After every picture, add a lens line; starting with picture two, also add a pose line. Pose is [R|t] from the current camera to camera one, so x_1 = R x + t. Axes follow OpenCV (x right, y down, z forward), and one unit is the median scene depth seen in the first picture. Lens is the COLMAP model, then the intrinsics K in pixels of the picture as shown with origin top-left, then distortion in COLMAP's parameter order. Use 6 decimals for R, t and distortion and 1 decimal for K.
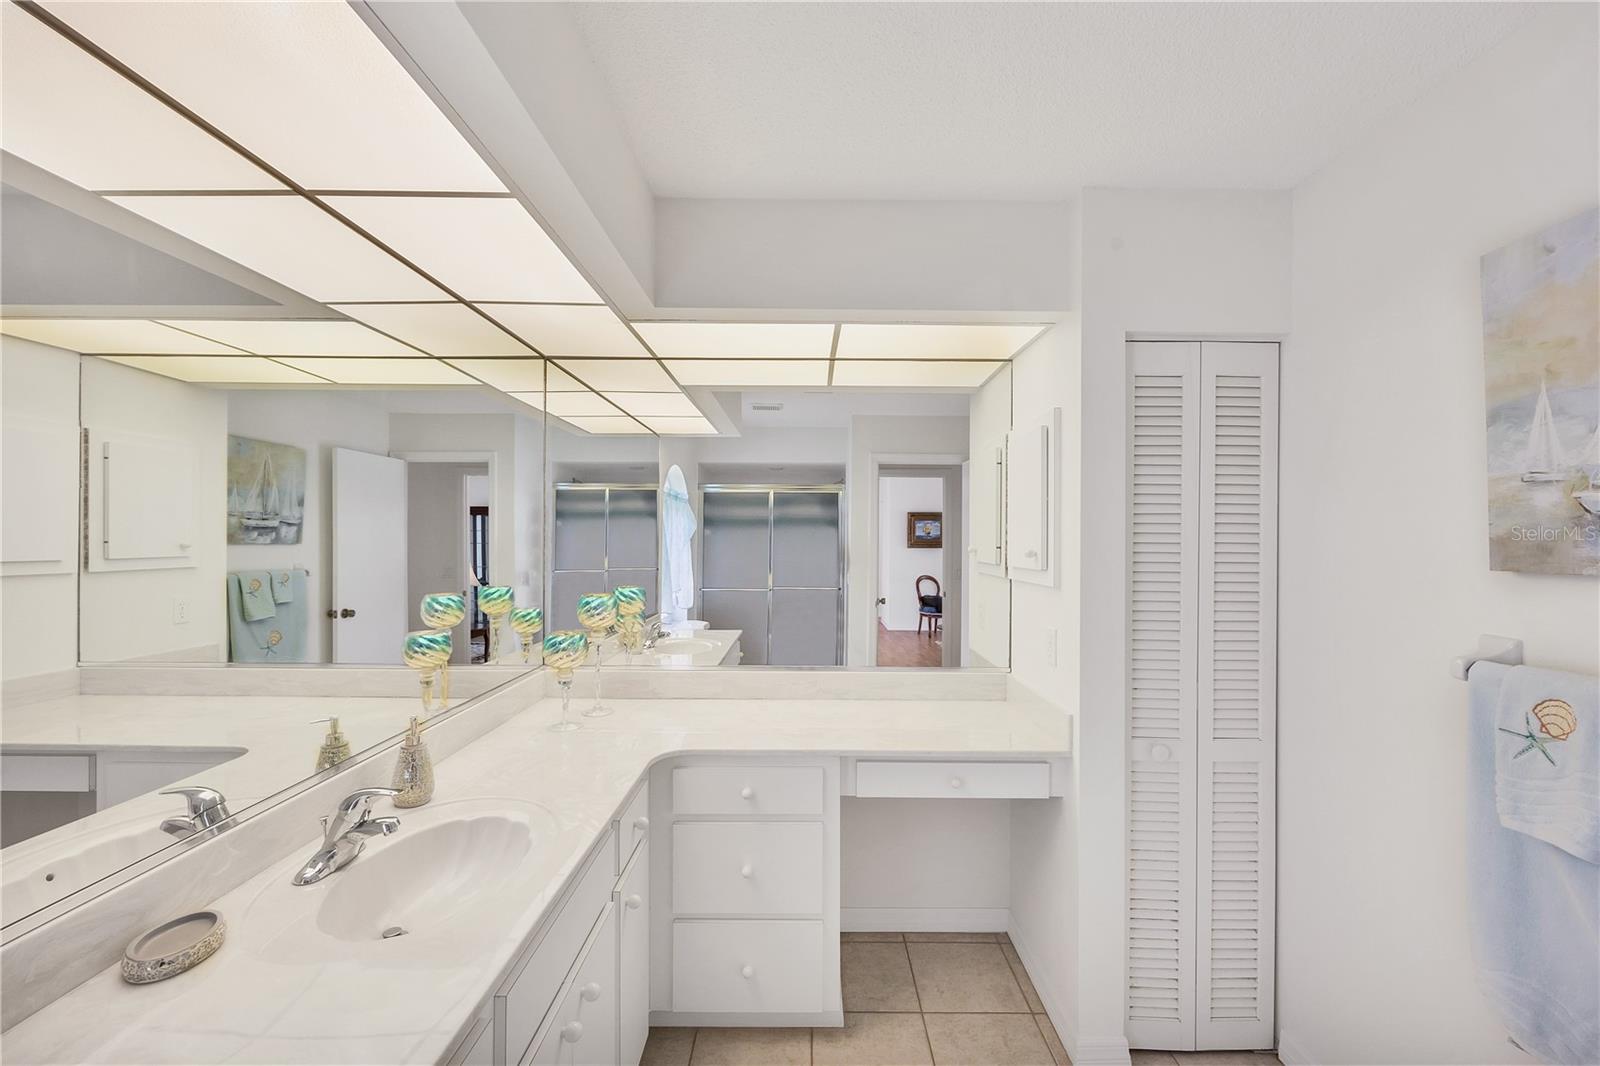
lens RADIAL K [[662.8, 0, 824.8], [0, 662.8, 527.2], [0, 0, 1]] dist [-0.001461, -0.000095]
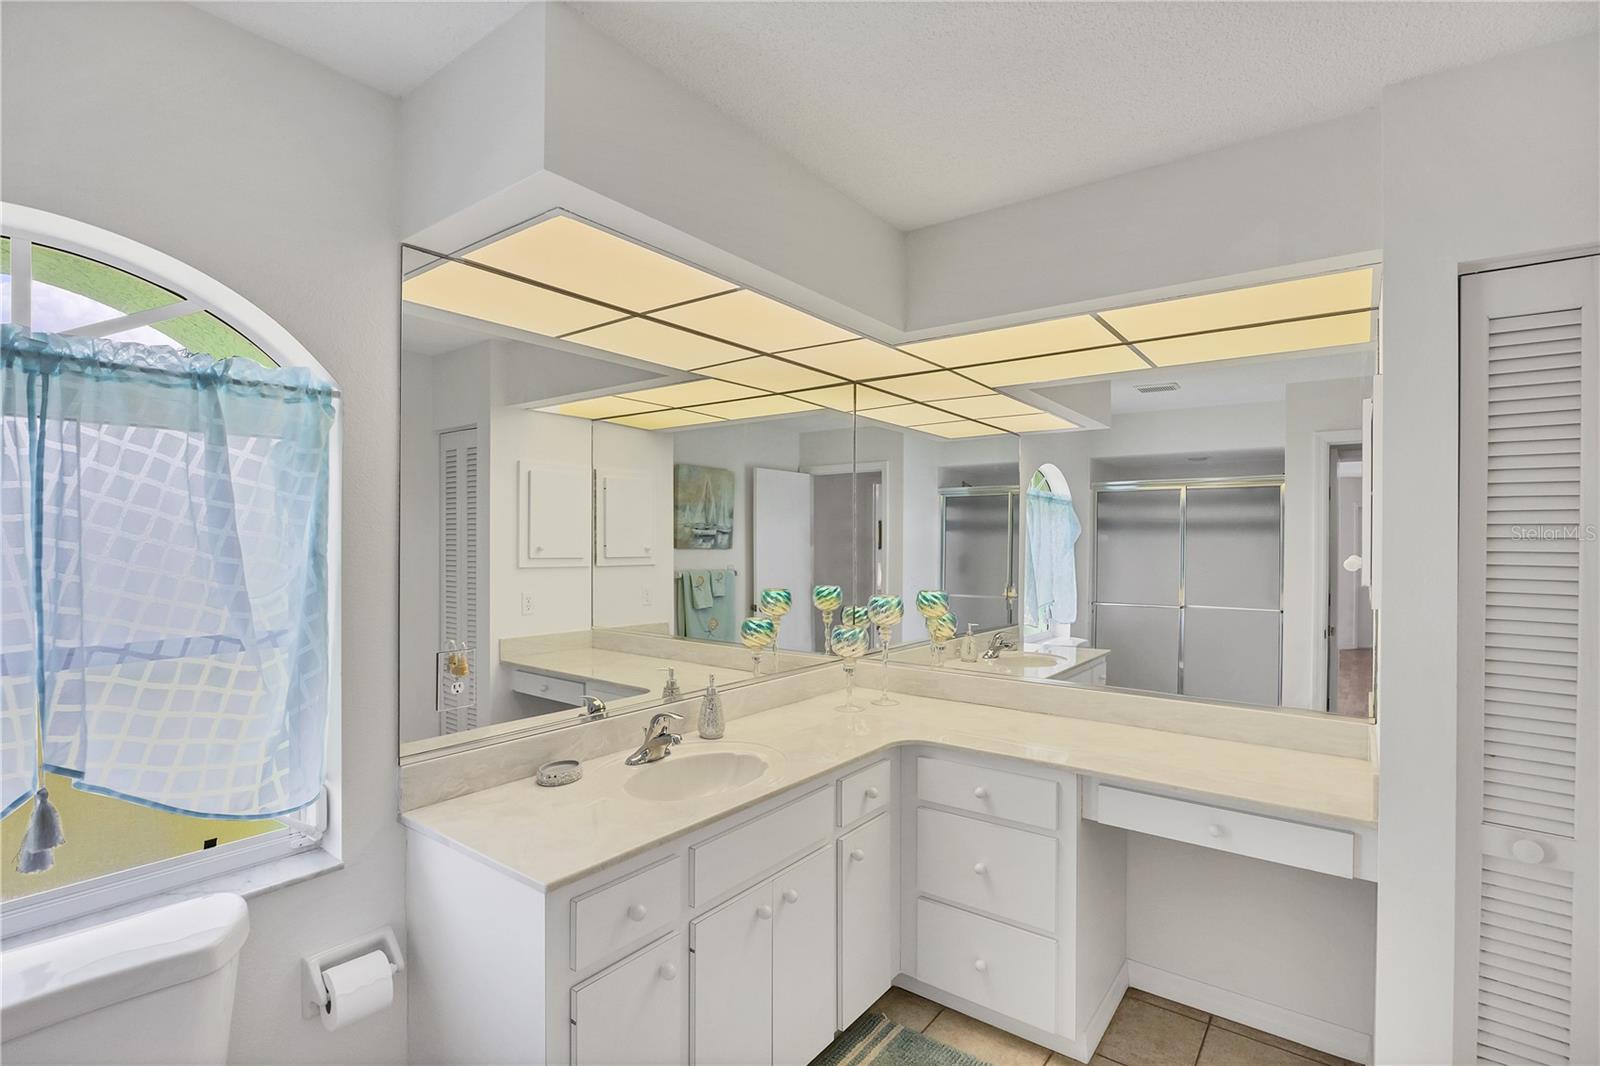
lens RADIAL K [[779.1, 0, 800.0], [0, 779.1, 533.0], [0, 0, 1]] dist [-0.001635, -0.000025]
pose [[0.789983, -0.007050, -0.613088, 0.278319], [0.007213, 0.999972, -0.002203, 0.000168], [0.613086, -0.002682, 0.790012, -0.085859]]
